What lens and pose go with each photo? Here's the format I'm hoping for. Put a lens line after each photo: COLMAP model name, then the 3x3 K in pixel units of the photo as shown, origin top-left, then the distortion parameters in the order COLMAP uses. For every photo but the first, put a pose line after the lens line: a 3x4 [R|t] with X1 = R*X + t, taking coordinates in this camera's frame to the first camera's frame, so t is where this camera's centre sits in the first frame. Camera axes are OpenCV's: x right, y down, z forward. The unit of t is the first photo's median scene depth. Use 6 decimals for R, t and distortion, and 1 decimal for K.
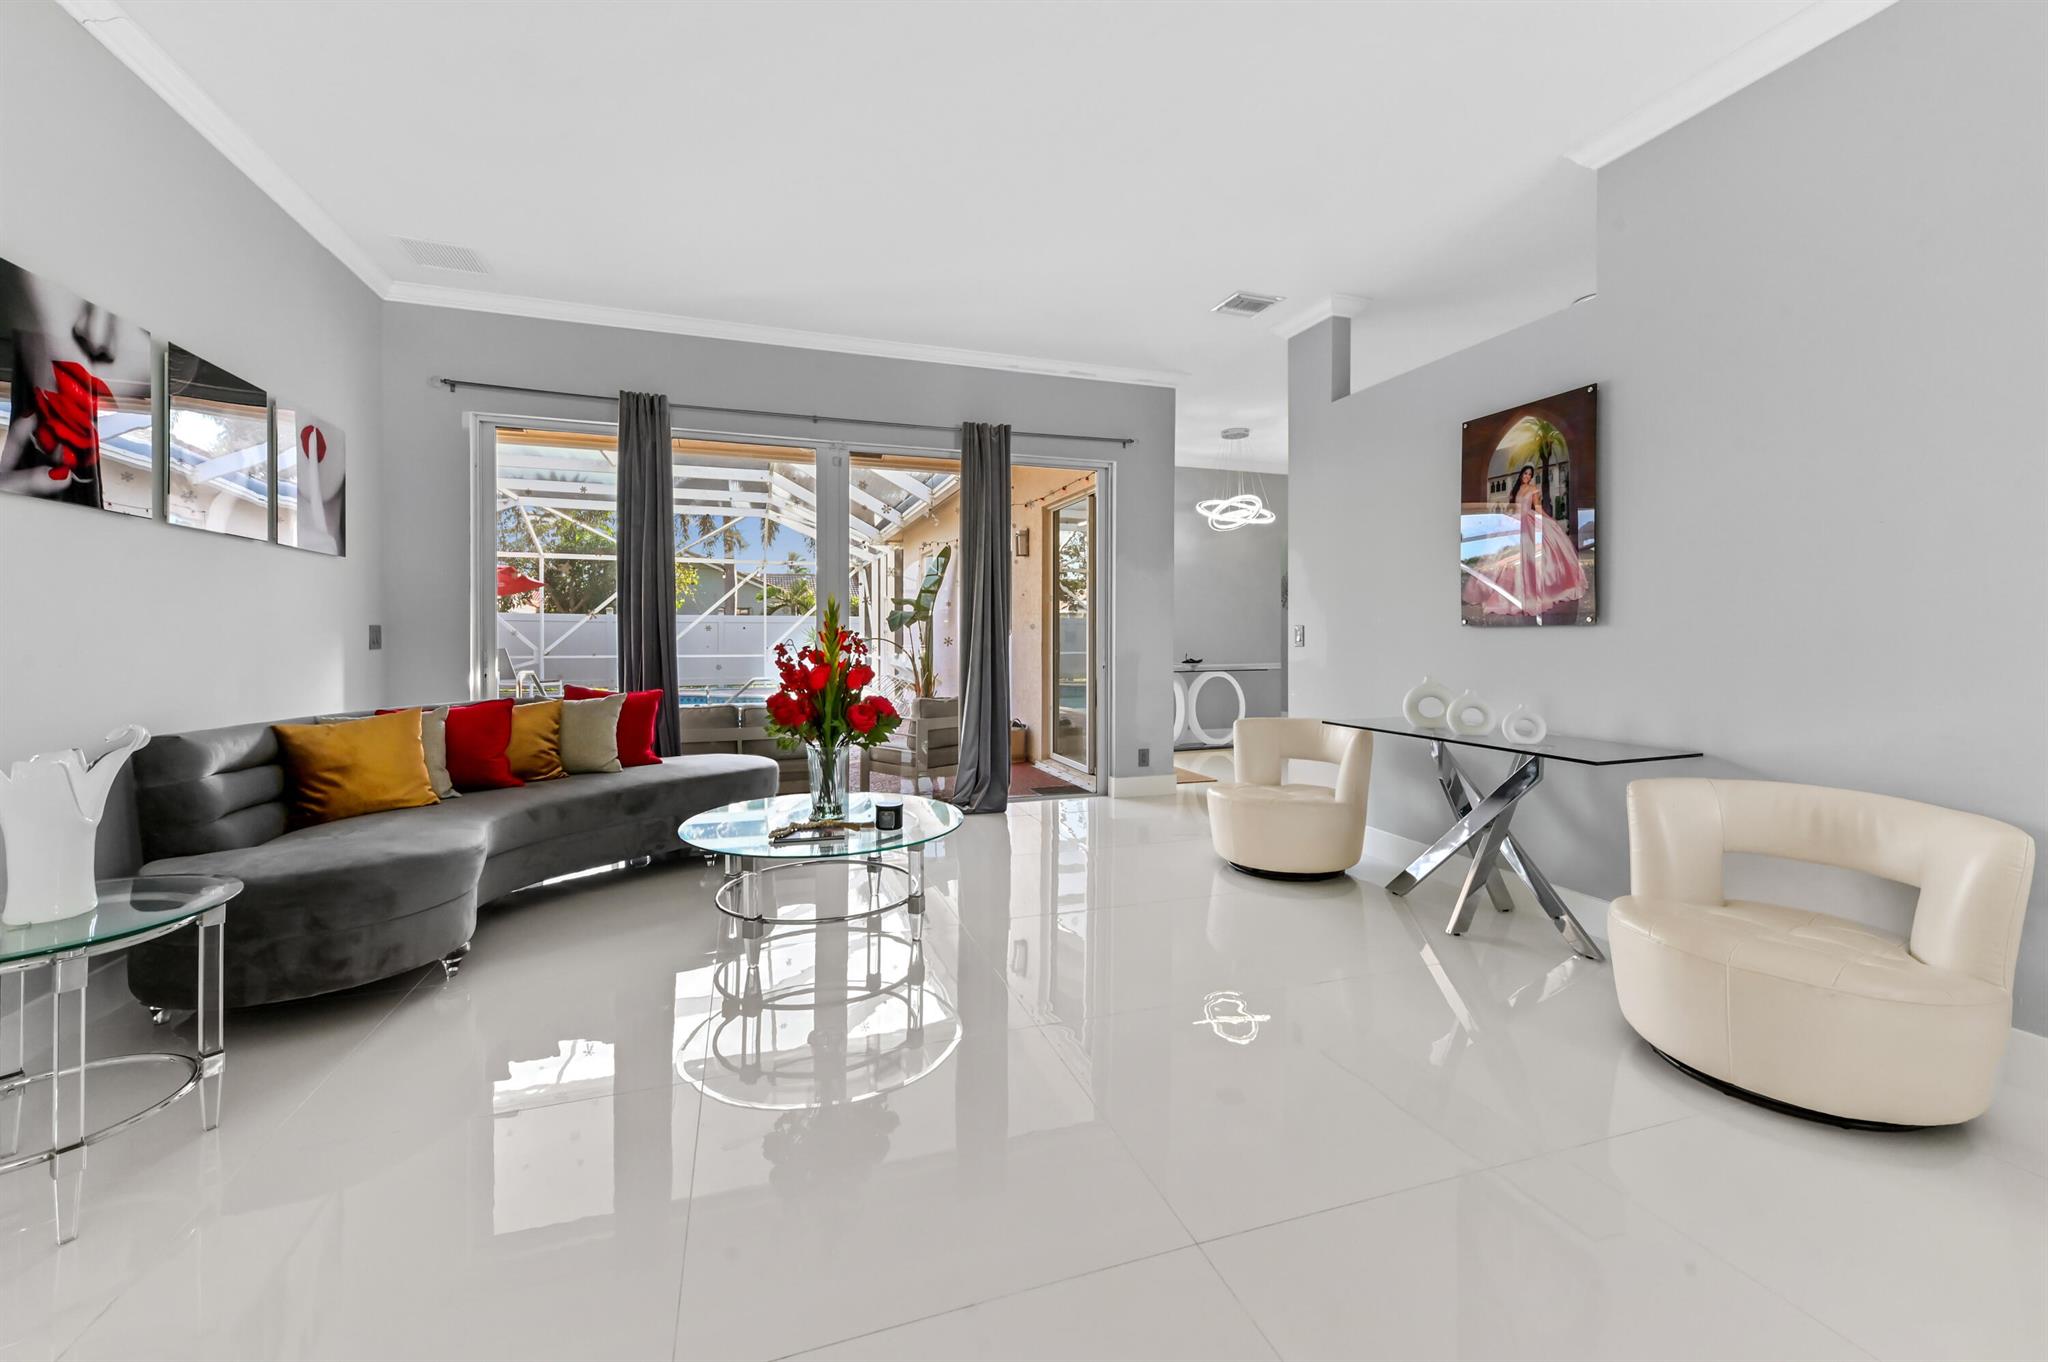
lens RADIAL K [[824.9, 0, 1021.8], [0, 824.9, 636.7], [0, 0, 1]] dist [0.014485, -0.000071]
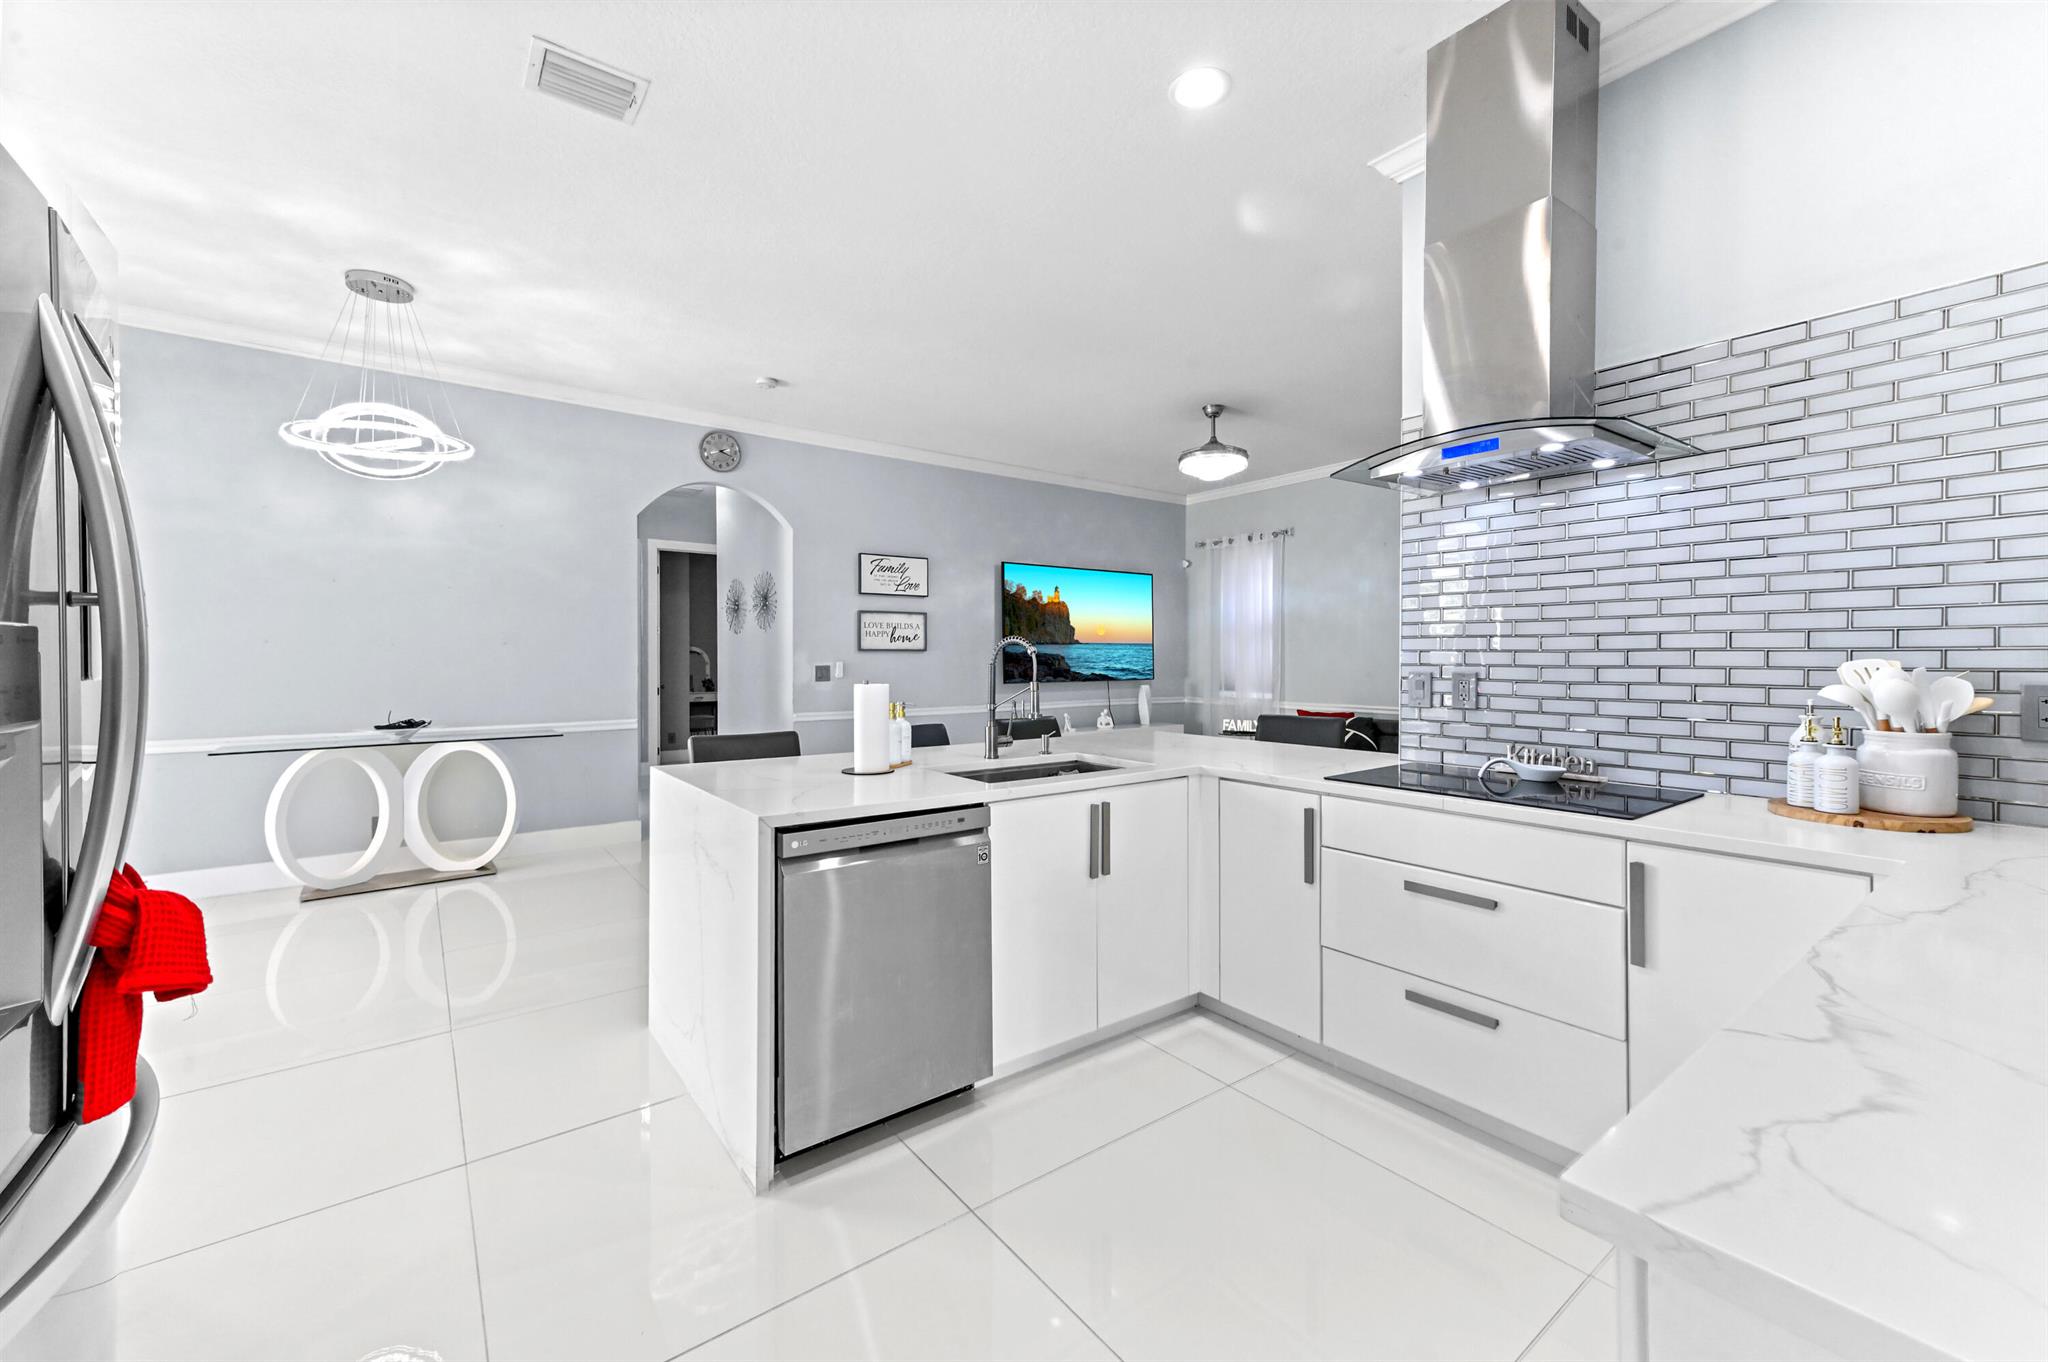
lens RADIAL K [[812.4, 0, 1028.9], [0, 812.4, 674.6], [0, 0, 1]] dist [0.001420, 0.000089]
pose [[0.949630, -0.005113, 0.313331, 0.943049], [0.000808, 0.999904, 0.013868, -0.023214], [-0.313372, -0.012916, 0.949543, 0.758788]]
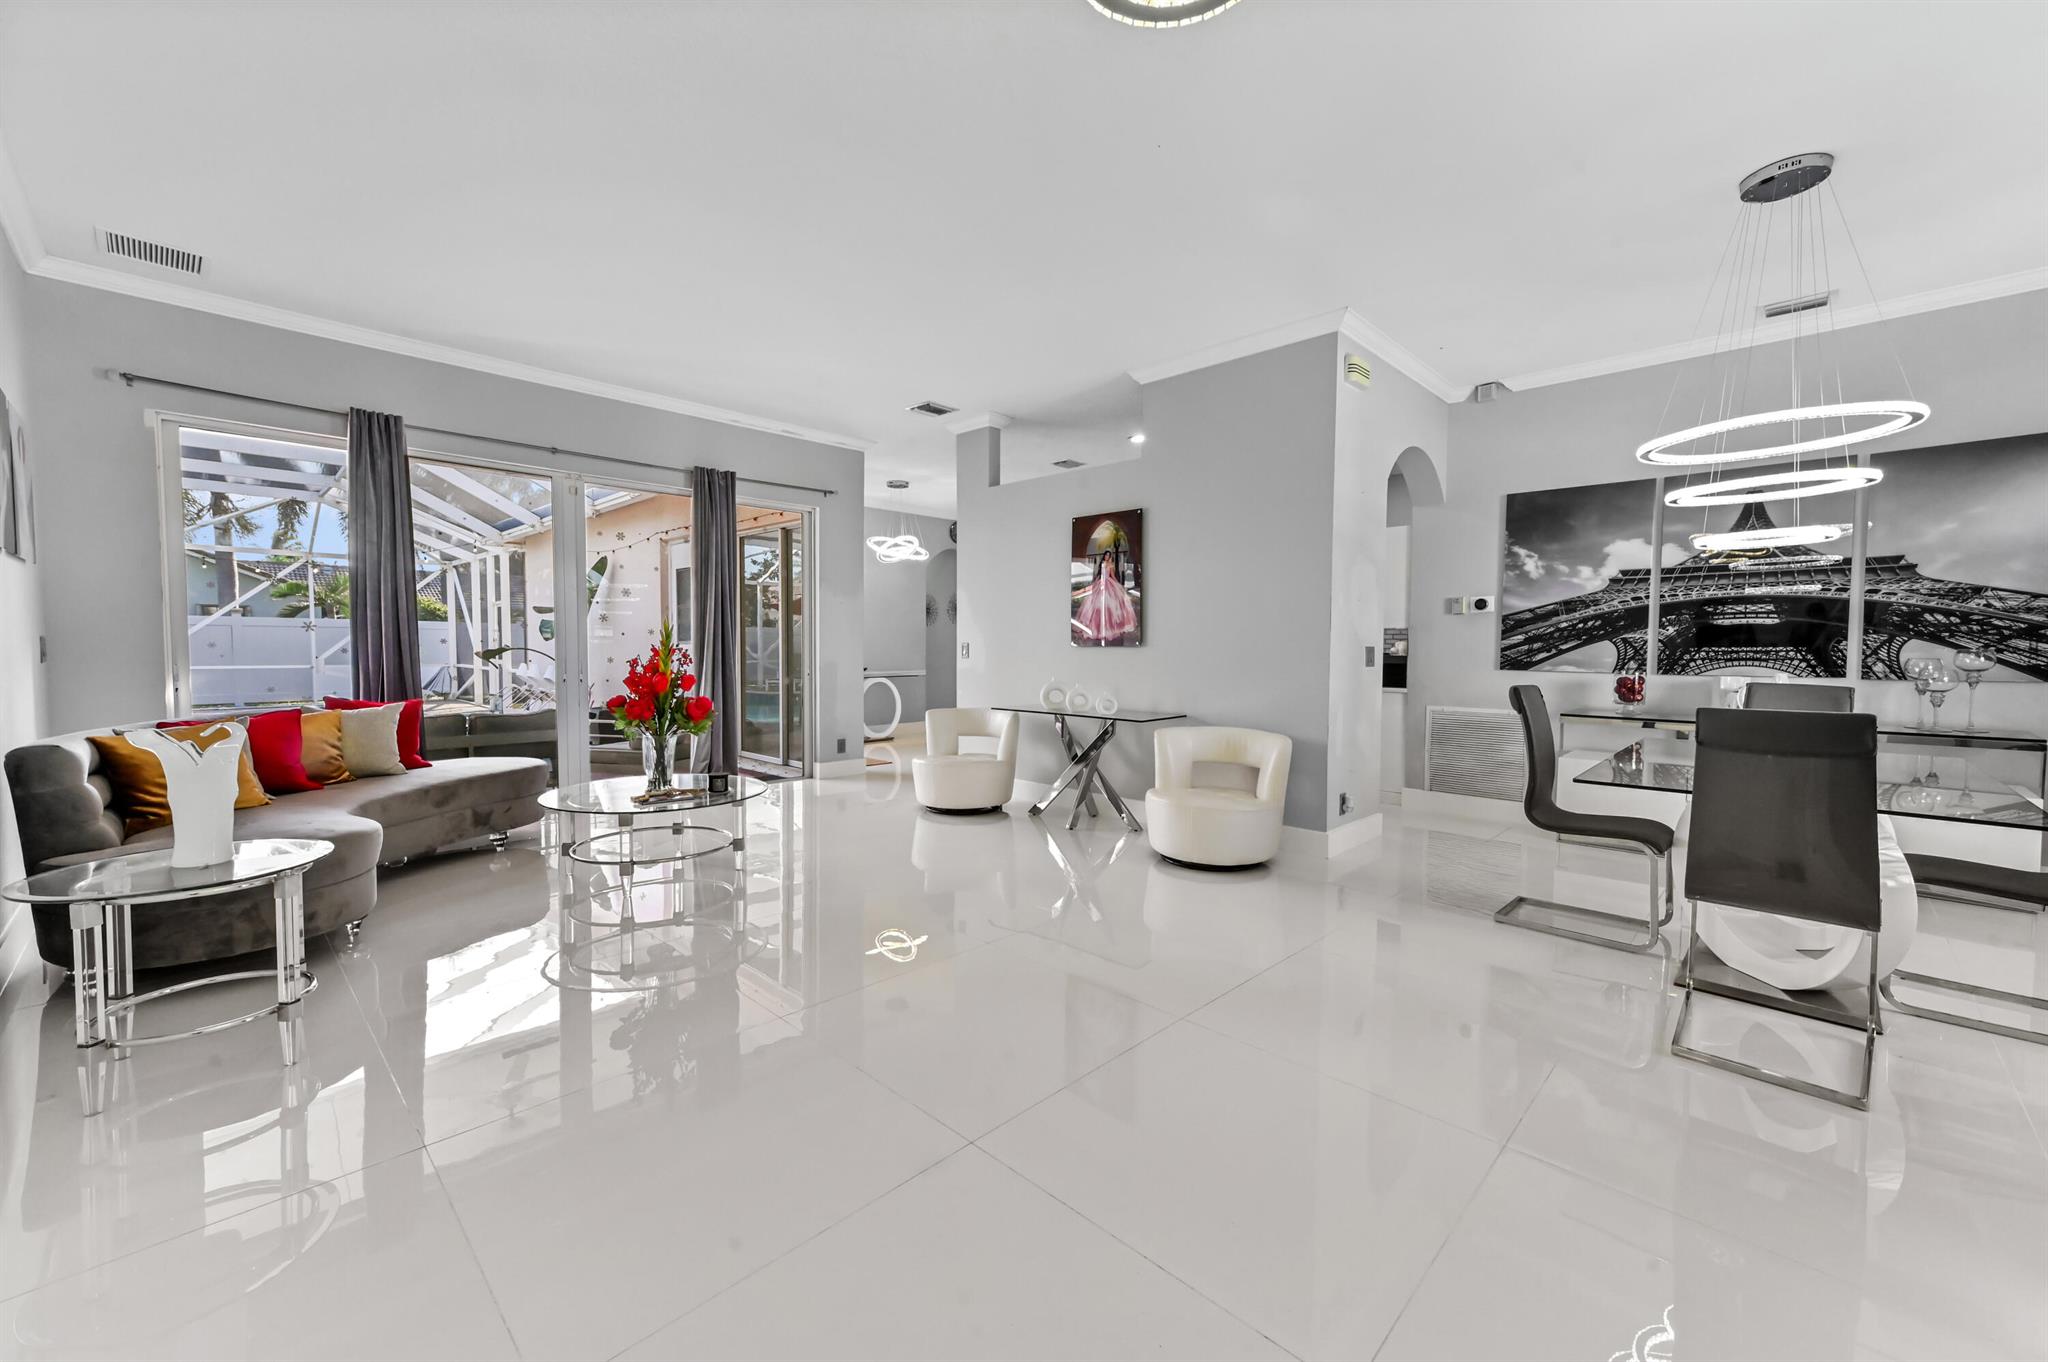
lens RADIAL K [[812.4, 0, 1028.9], [0, 812.4, 674.6], [0, 0, 1]] dist [0.001420, 0.000089]
pose [[0.886489, -0.010843, 0.462623, -0.259669], [-0.005917, 0.999378, 0.034763, -0.010571], [-0.462712, -0.033554, 0.885873, -0.343332]]
